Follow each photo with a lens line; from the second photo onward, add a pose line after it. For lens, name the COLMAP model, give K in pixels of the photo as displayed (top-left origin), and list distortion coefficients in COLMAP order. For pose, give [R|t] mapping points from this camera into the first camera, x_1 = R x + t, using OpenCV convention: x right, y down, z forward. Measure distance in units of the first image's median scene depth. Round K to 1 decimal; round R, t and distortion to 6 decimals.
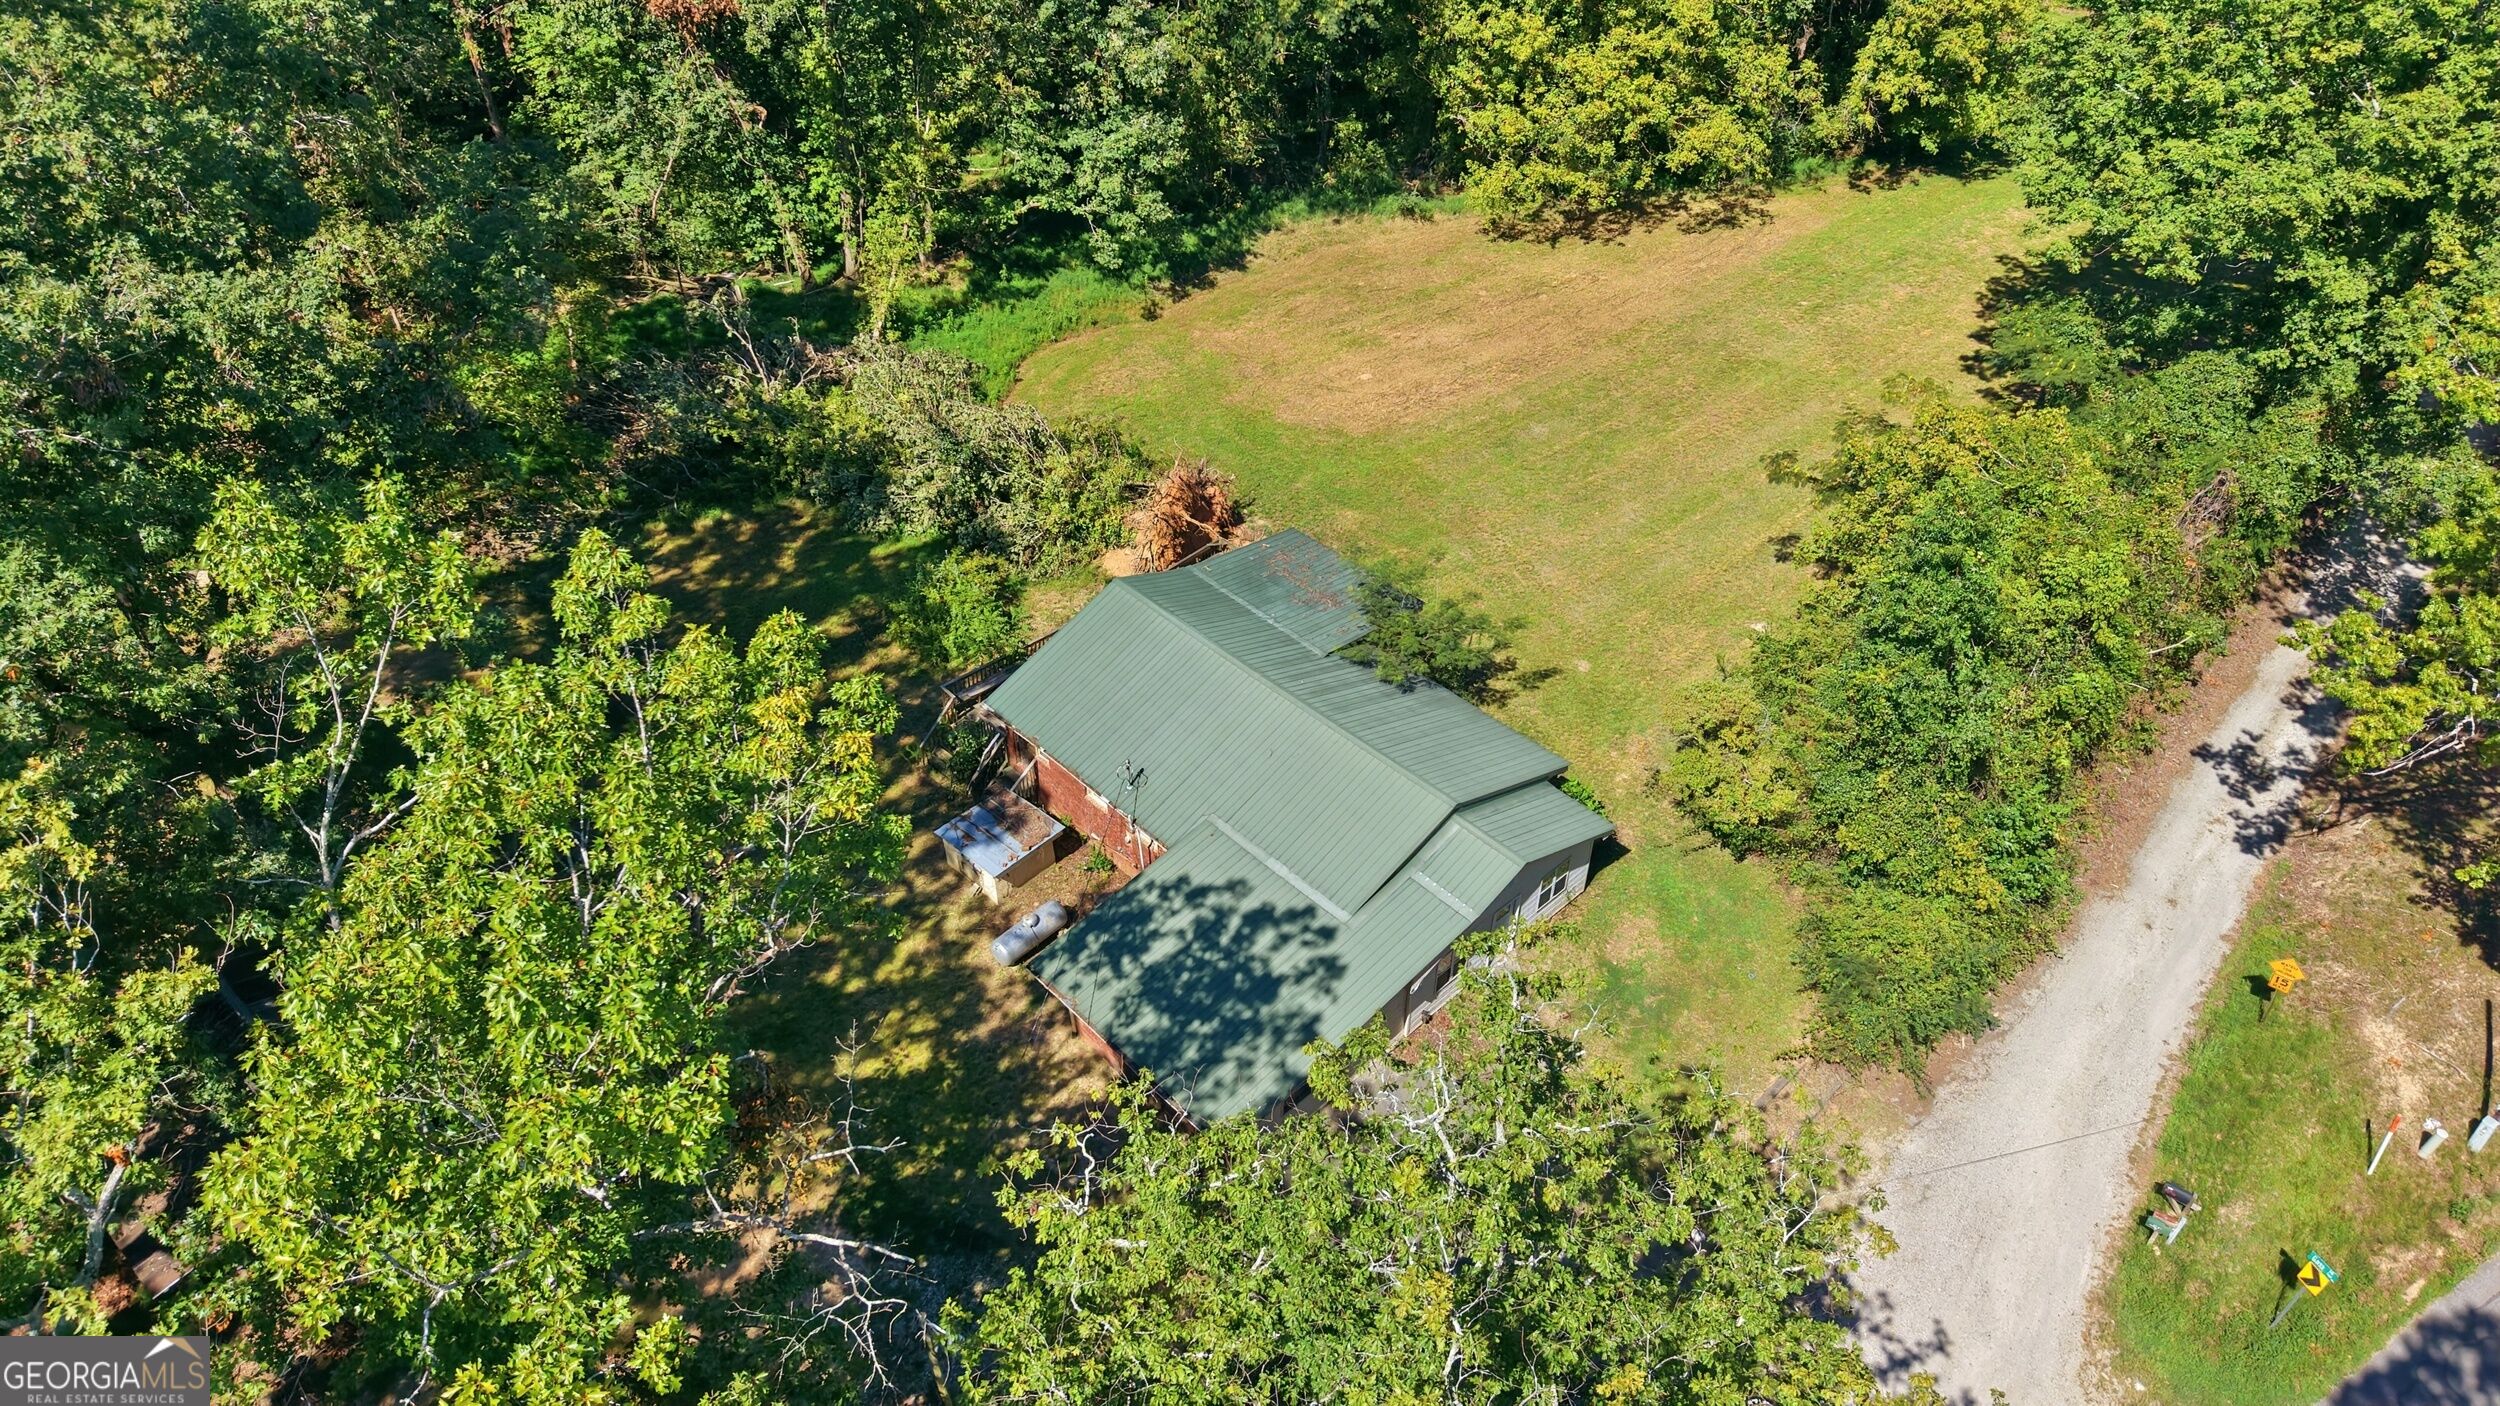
lens RADIAL K [[1607.3, 0, 1250.0], [0, 1607.3, 703.0], [0, 0, 1]] dist [0.041429, -0.047282]
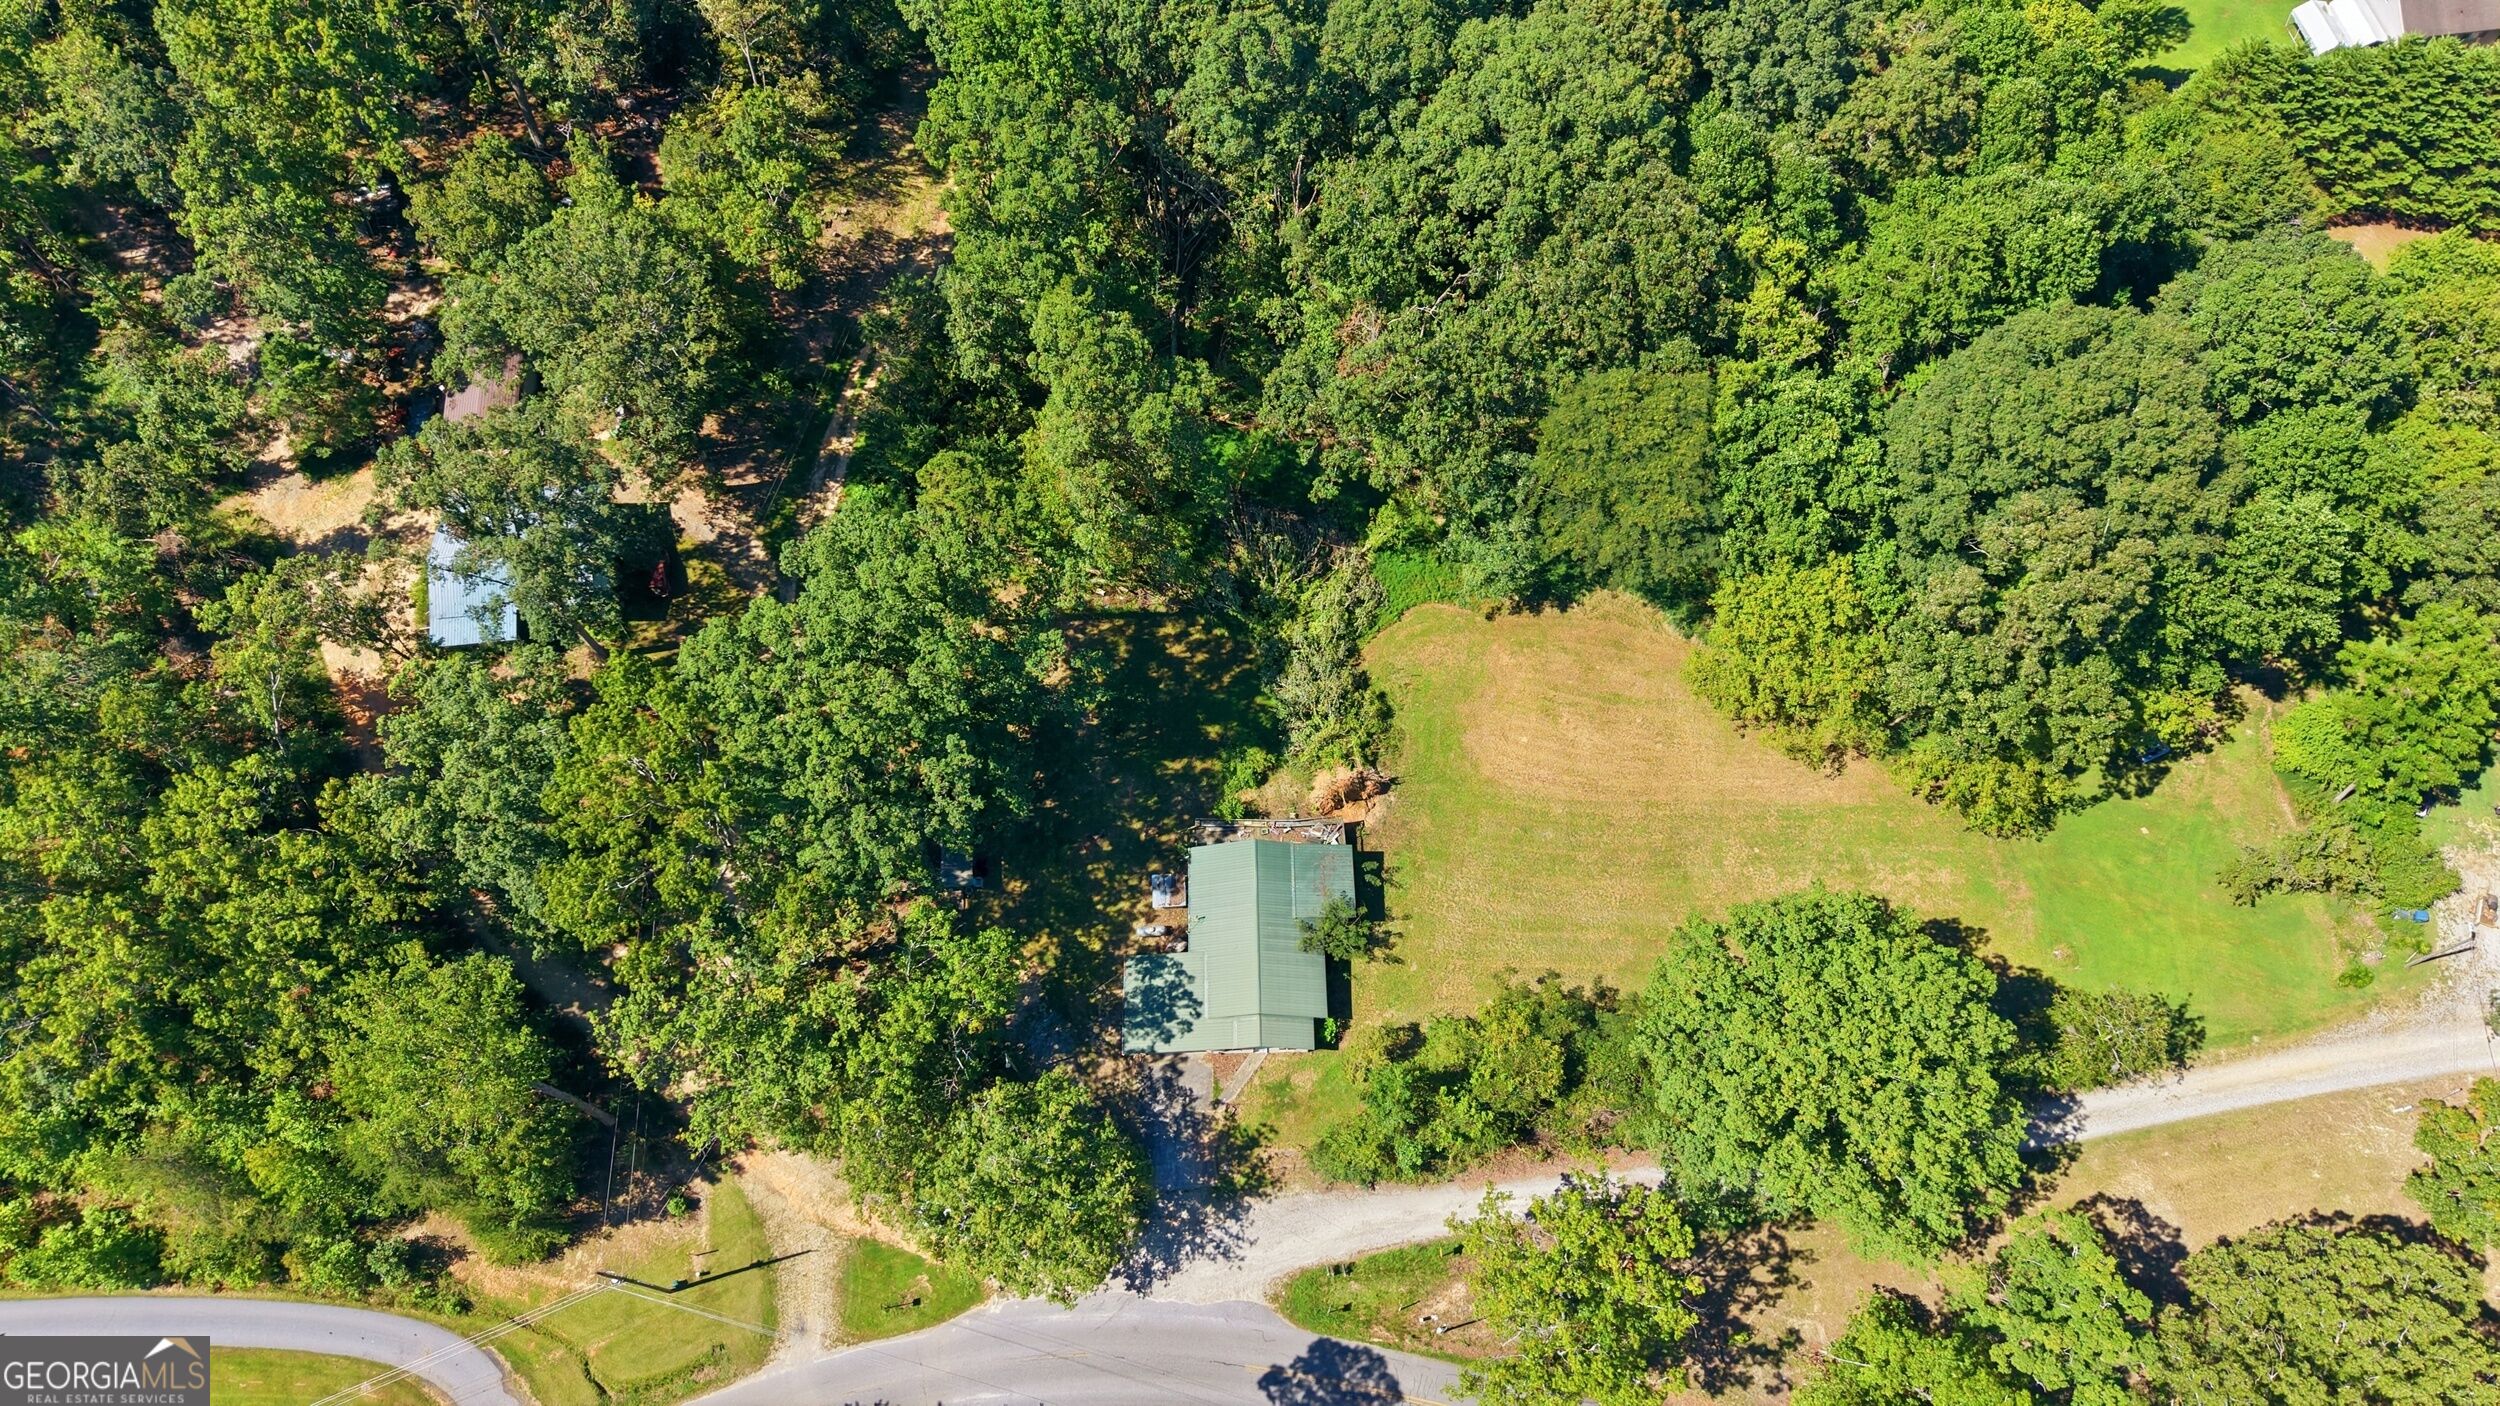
lens RADIAL K [[1519.4, 0, 1249.0], [0, 1519.4, 729.8], [0, 0, 1]] dist [0.082529, -0.154711]
pose [[0.737007, 0.605343, -0.300634, 0.585058], [-0.428738, 0.762571, 0.484426, -1.510790], [0.522499, -0.228132, 0.821554, -1.040245]]
